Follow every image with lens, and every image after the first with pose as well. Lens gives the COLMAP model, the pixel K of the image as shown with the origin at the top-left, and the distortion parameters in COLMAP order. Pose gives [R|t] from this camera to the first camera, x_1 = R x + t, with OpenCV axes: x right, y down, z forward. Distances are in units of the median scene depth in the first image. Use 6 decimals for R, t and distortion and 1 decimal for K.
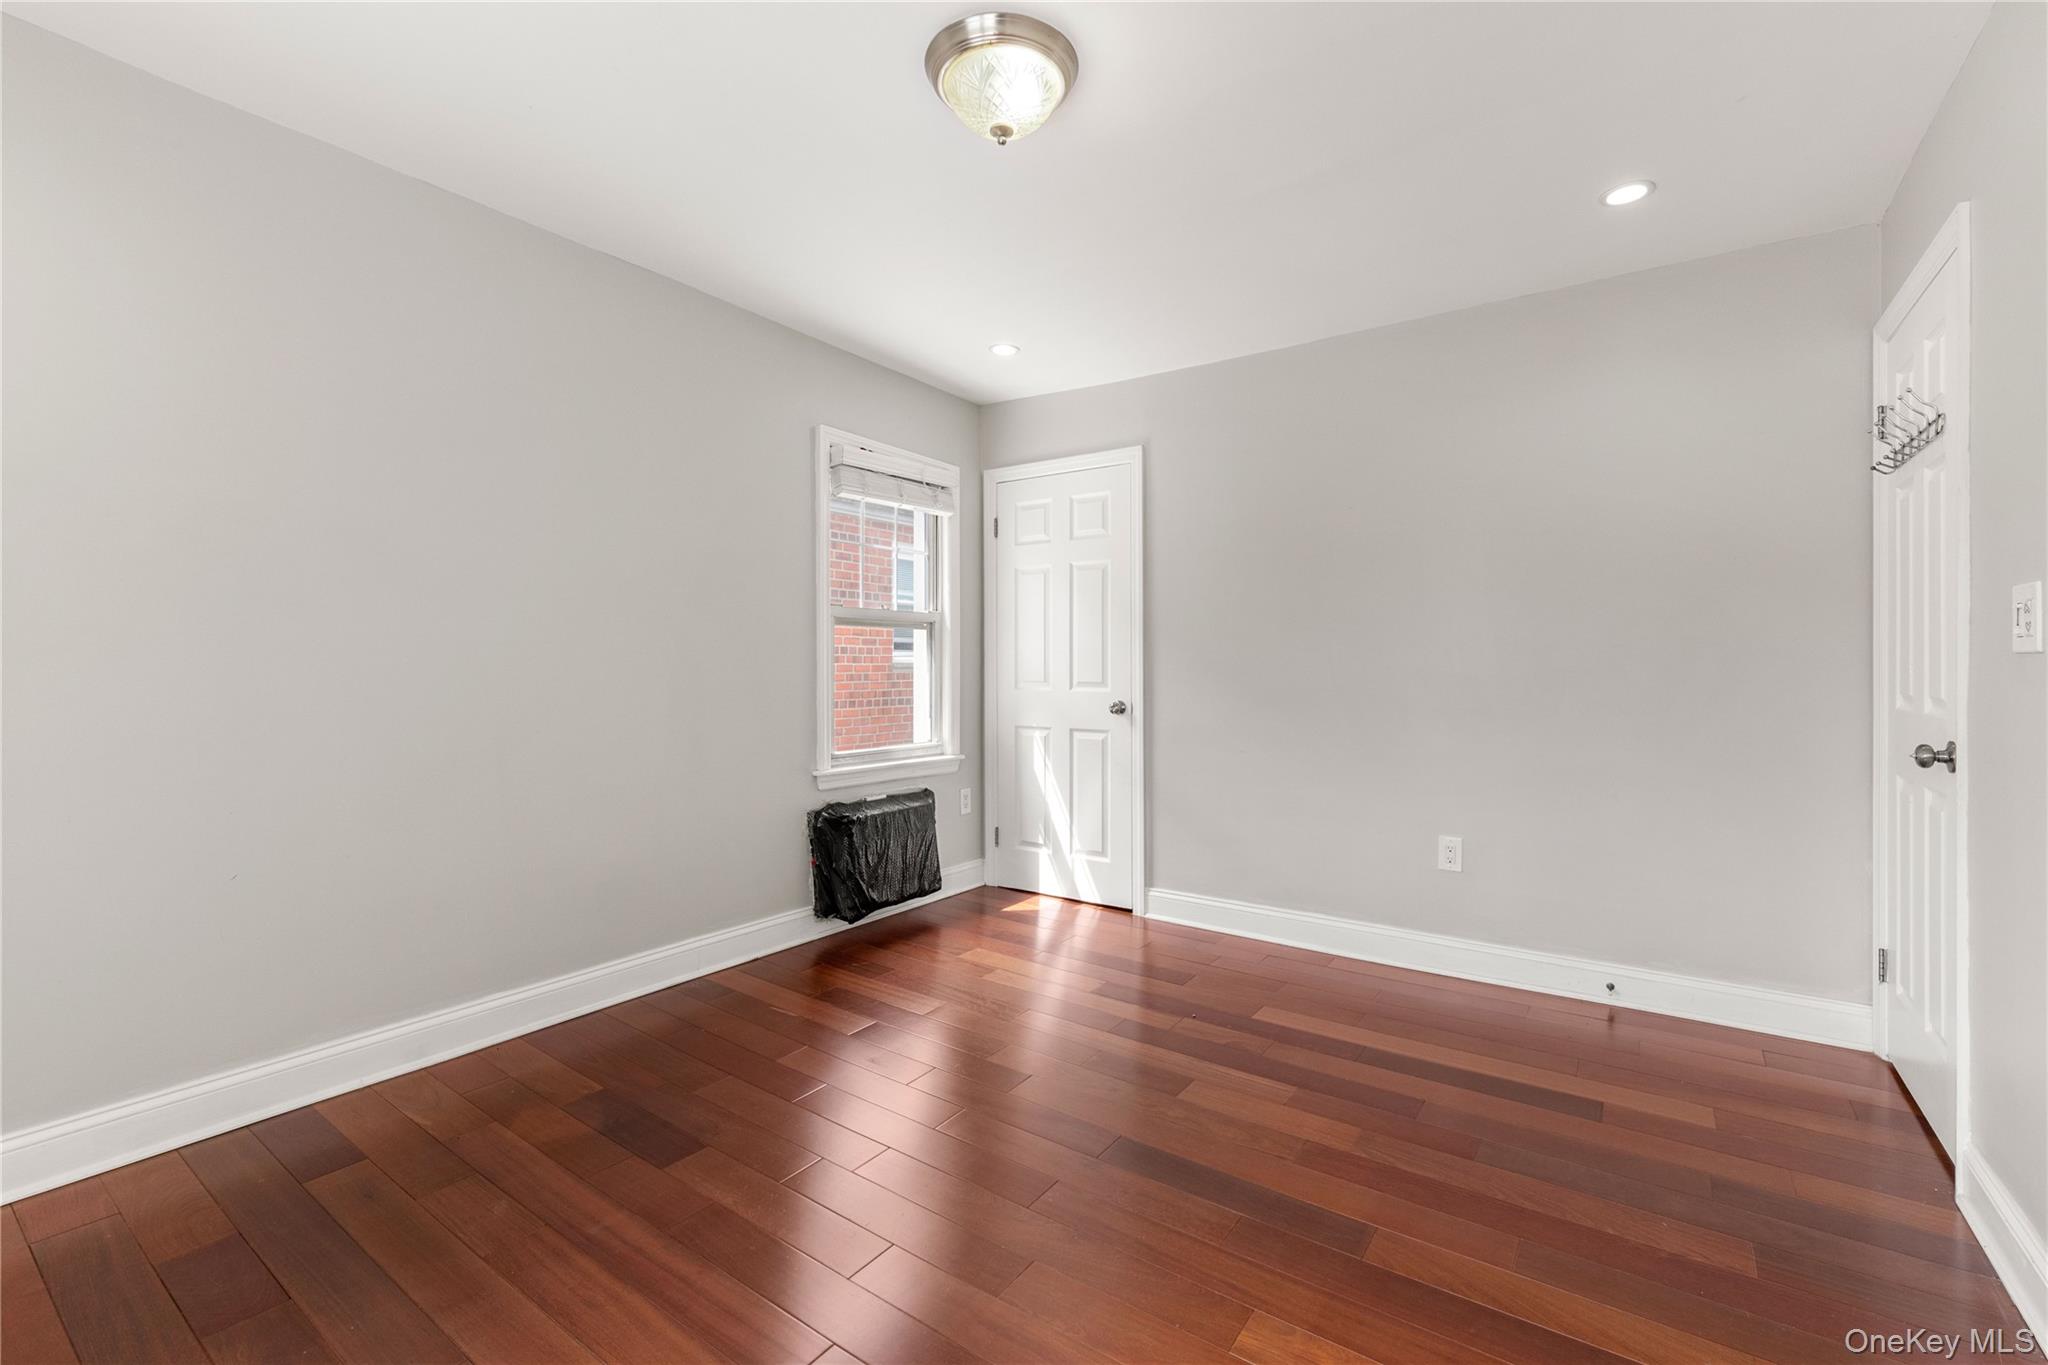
lens RADIAL K [[876.7, 0, 1055.1], [0, 876.7, 661.9], [0, 0, 1]] dist [0.000066, -0.000198]
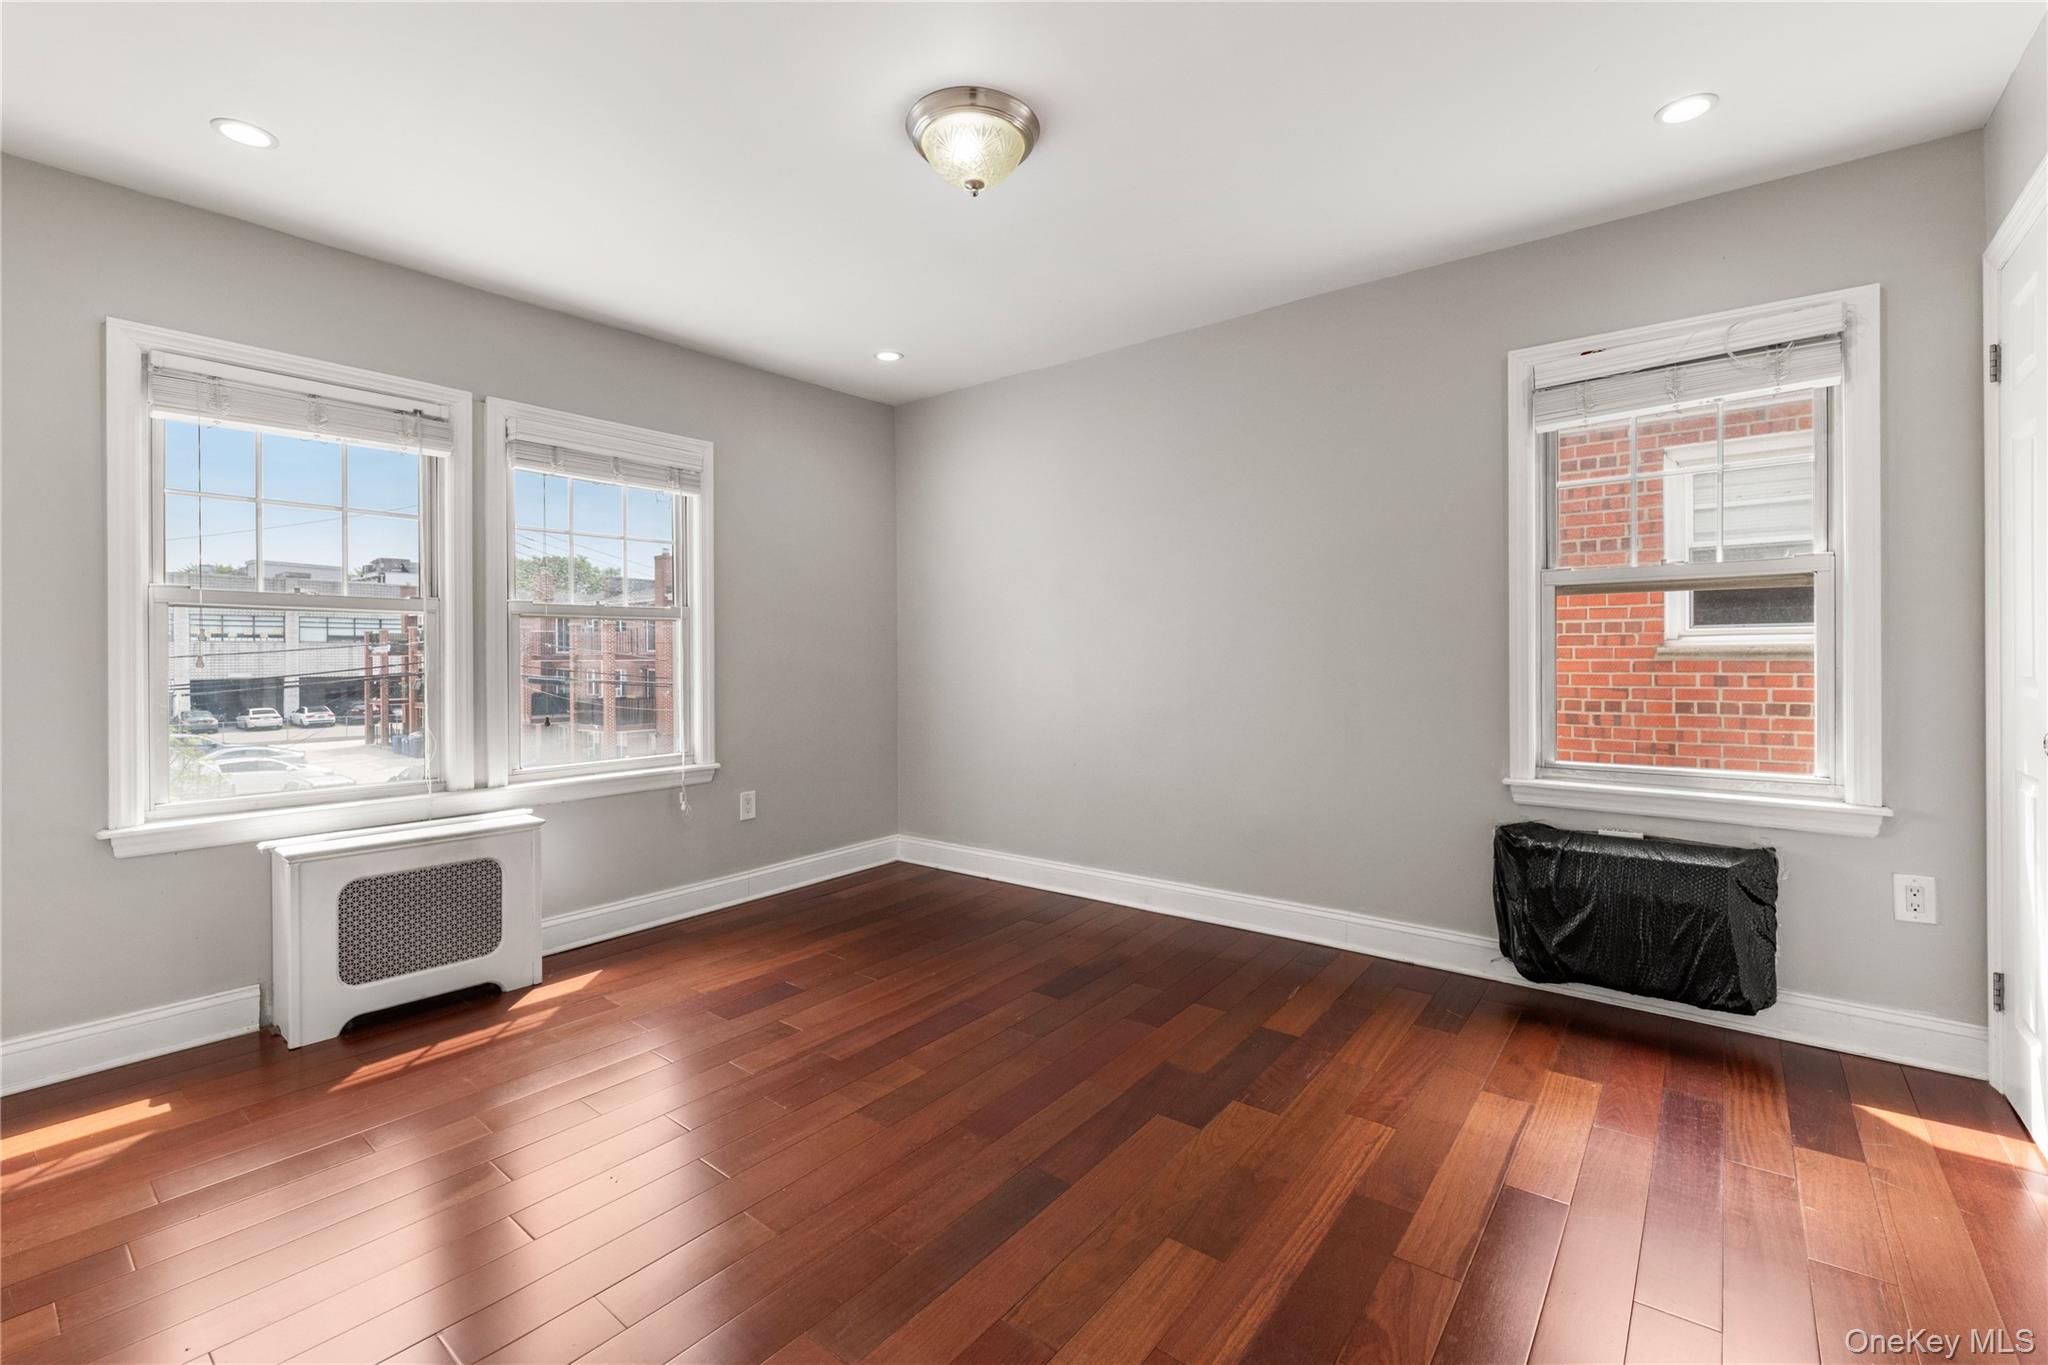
lens RADIAL K [[875.6, 0, 1051.2], [0, 875.6, 657.3], [0, 0, 1]] dist [0.000259, 0.000141]
pose [[-0.063720, -0.001108, -0.997967, 0.583659], [0.013740, 0.999904, -0.001987, 0.006178], [0.997873, -0.013839, -0.063699, 0.634807]]
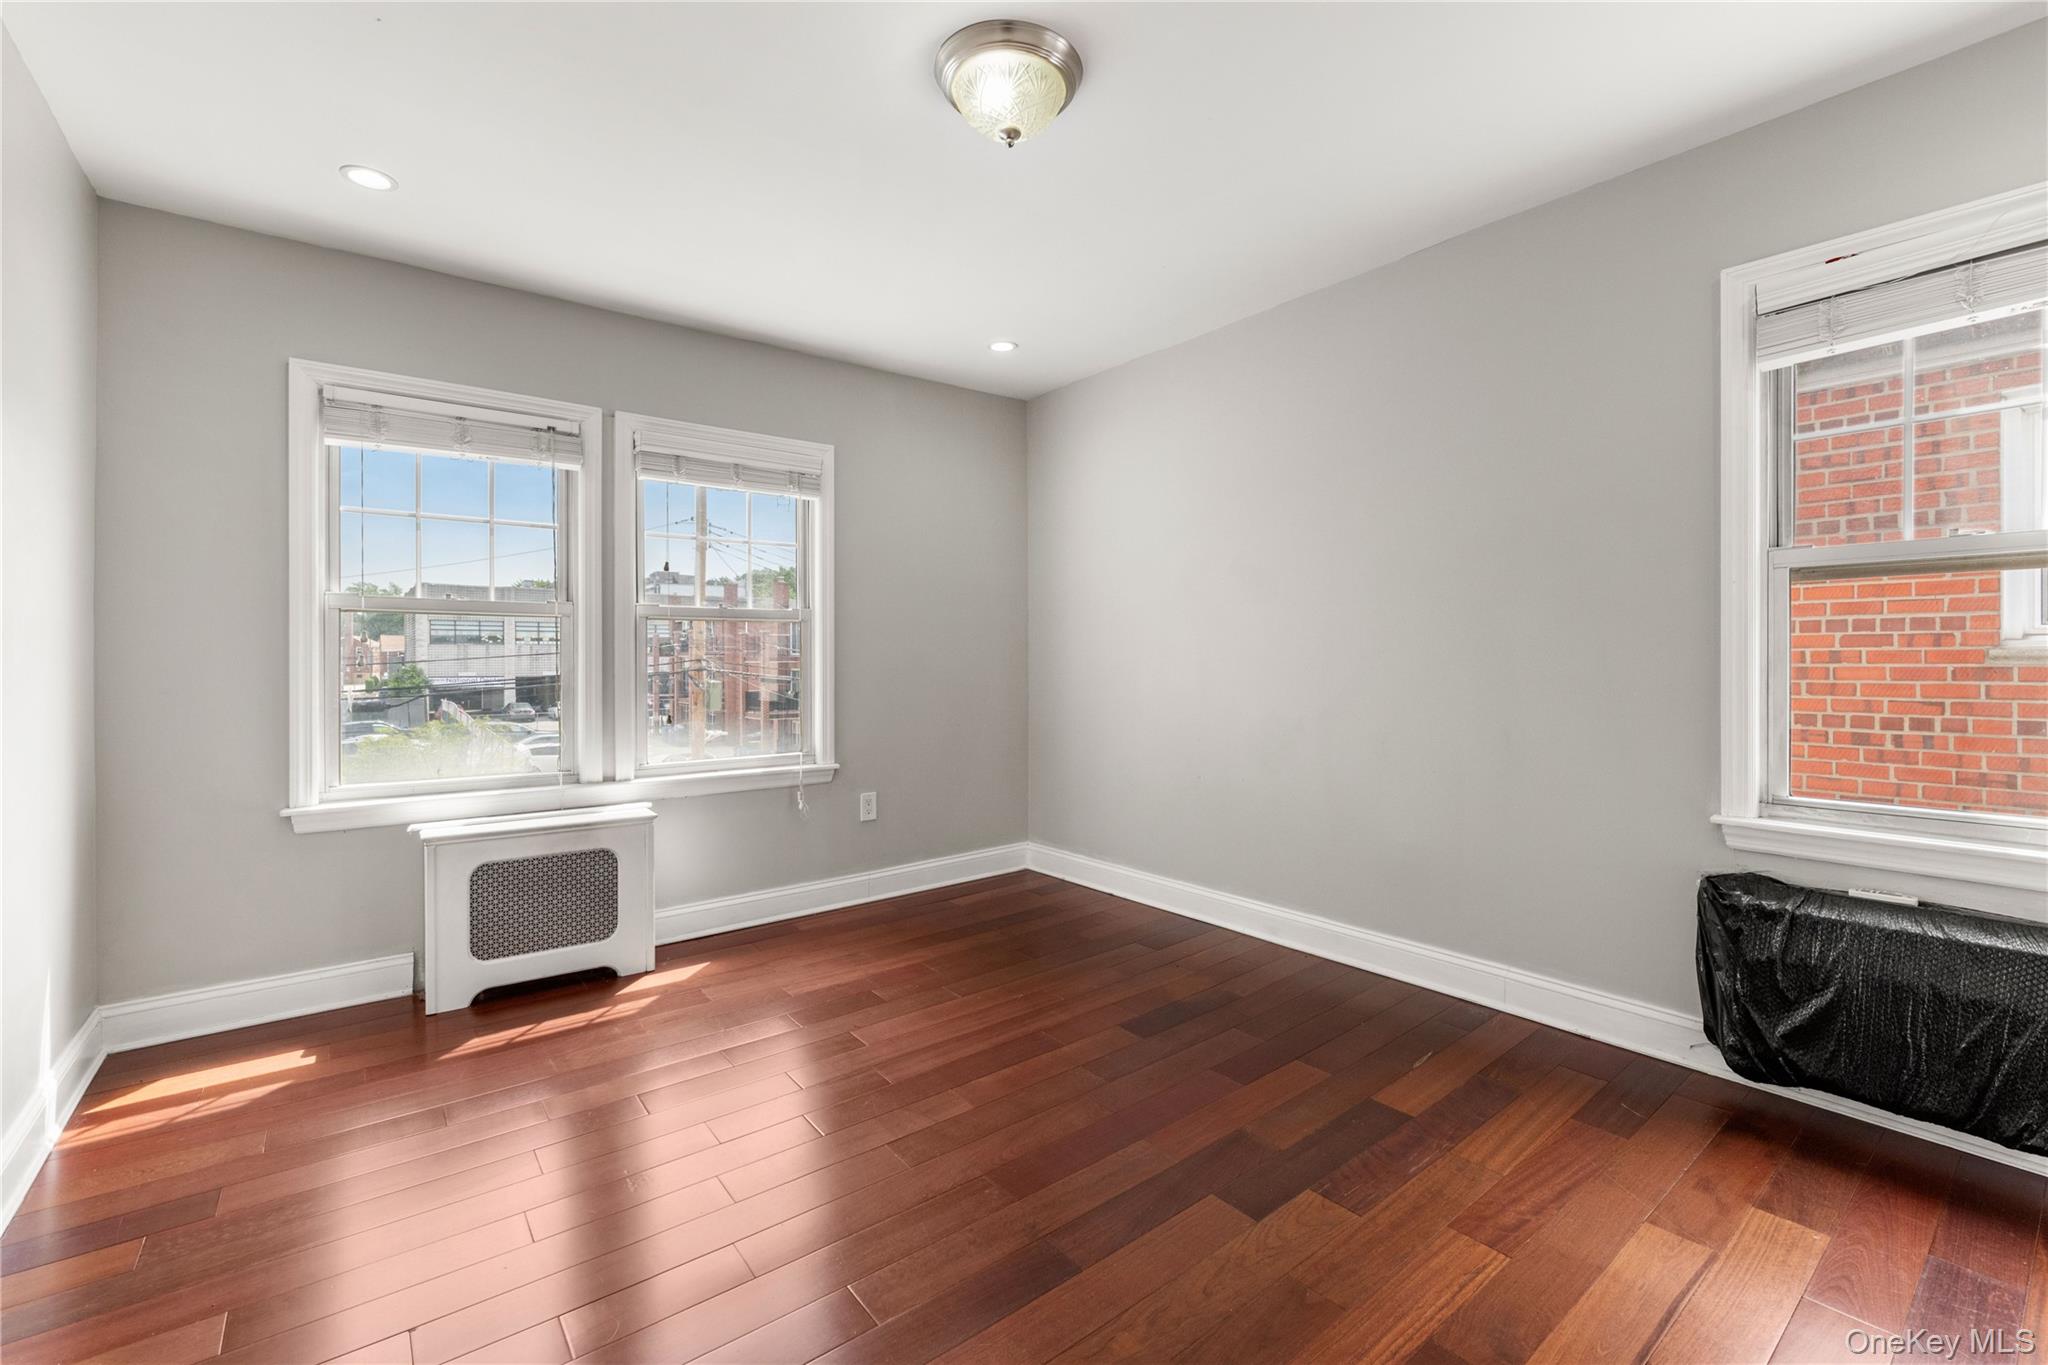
lens RADIAL K [[876.7, 0, 1055.1], [0, 876.7, 661.9], [0, 0, 1]] dist [0.000066, -0.000198]
pose [[-0.293856, 0.000746, -0.955849, 0.494821], [0.009841, 0.999949, -0.002245, 0.007596], [0.955799, -0.010066, -0.293848, 0.734306]]
